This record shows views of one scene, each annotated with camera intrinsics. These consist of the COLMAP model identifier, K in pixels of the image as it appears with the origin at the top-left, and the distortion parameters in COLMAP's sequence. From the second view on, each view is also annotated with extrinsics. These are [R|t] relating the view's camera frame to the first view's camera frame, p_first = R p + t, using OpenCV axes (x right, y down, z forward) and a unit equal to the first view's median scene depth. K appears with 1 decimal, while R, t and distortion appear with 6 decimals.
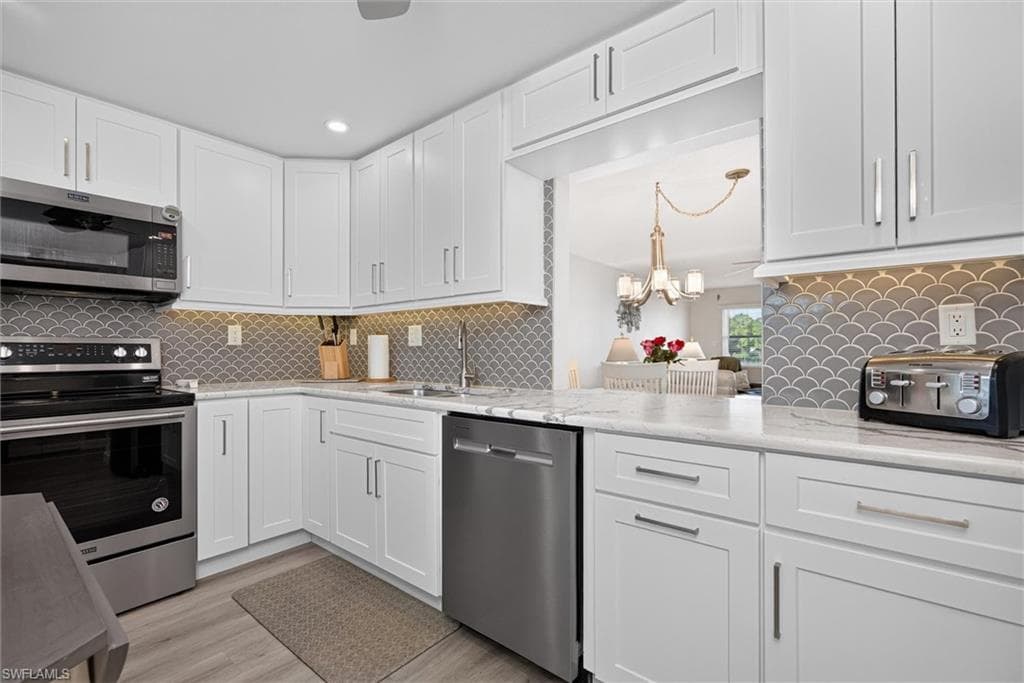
lens RADIAL K [[452.1, 0, 509.0], [0, 452.1, 345.2], [0, 0, 1]] dist [0.000223, 0.000151]
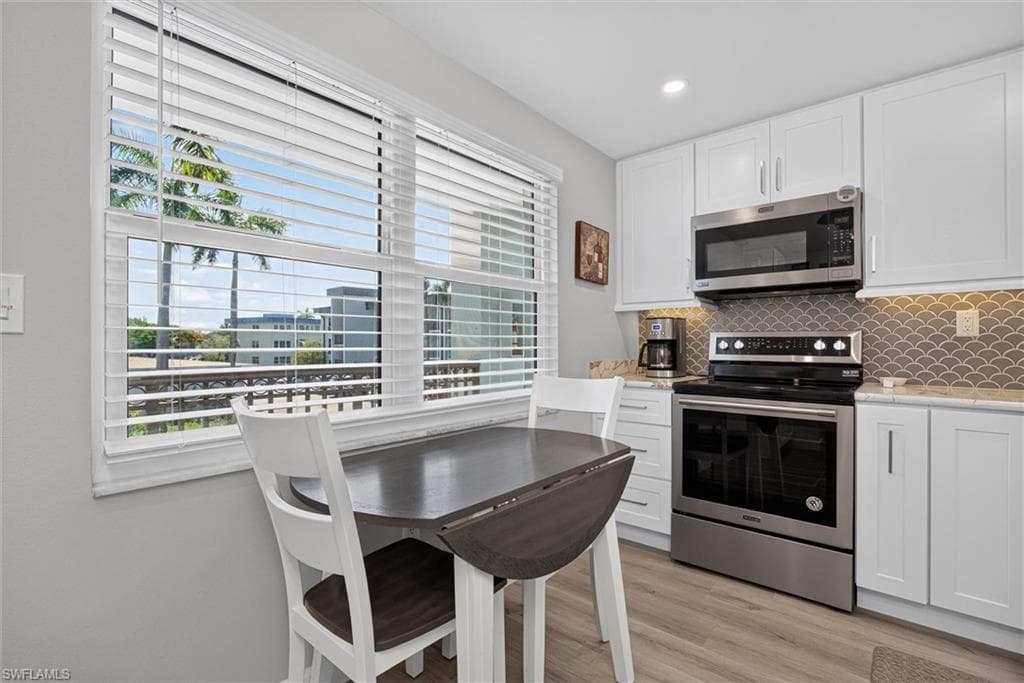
lens RADIAL K [[470.7, 0, 518.4], [0, 470.7, 338.3], [0, 0, 1]] dist [-0.002094, -0.000619]
pose [[-0.008202, -0.009245, -0.999924, 0.202000], [0.009476, 0.999912, -0.009323, 0.003457], [0.999921, -0.009552, -0.008114, 0.322639]]
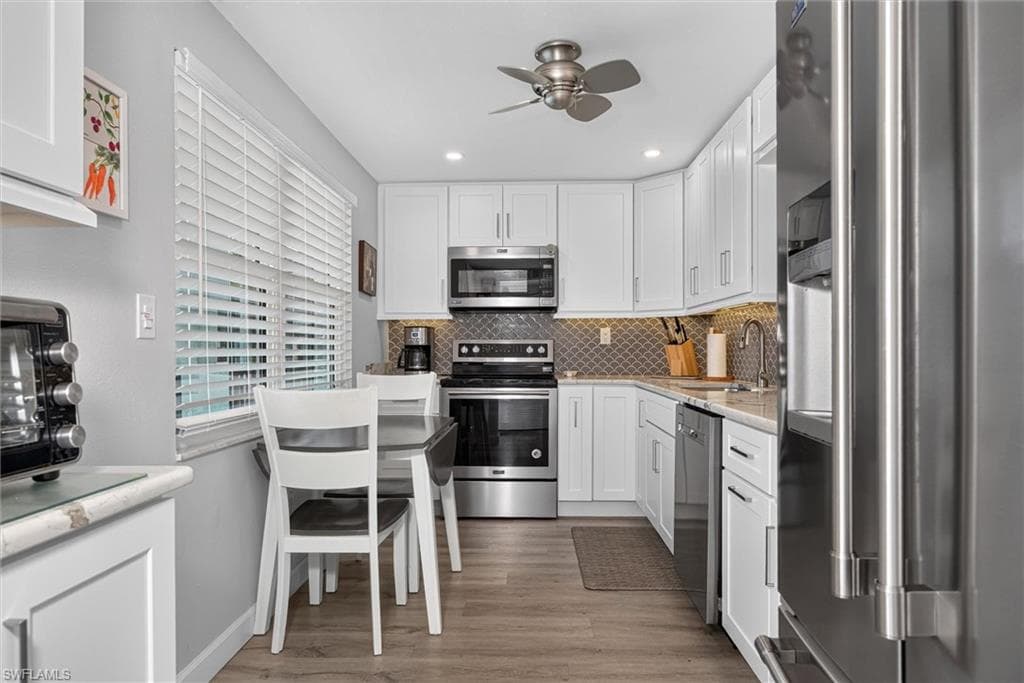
lens RADIAL K [[596.9, 0, 512.0], [0, 596.9, 341.5], [0, 0, 1]] dist [-0.004052, -0.000732]
pose [[0.606336, -0.007774, -0.795170, 0.610554], [0.006323, 0.999968, -0.004955, -0.001521], [0.795183, -0.002023, 0.606366, -0.198533]]
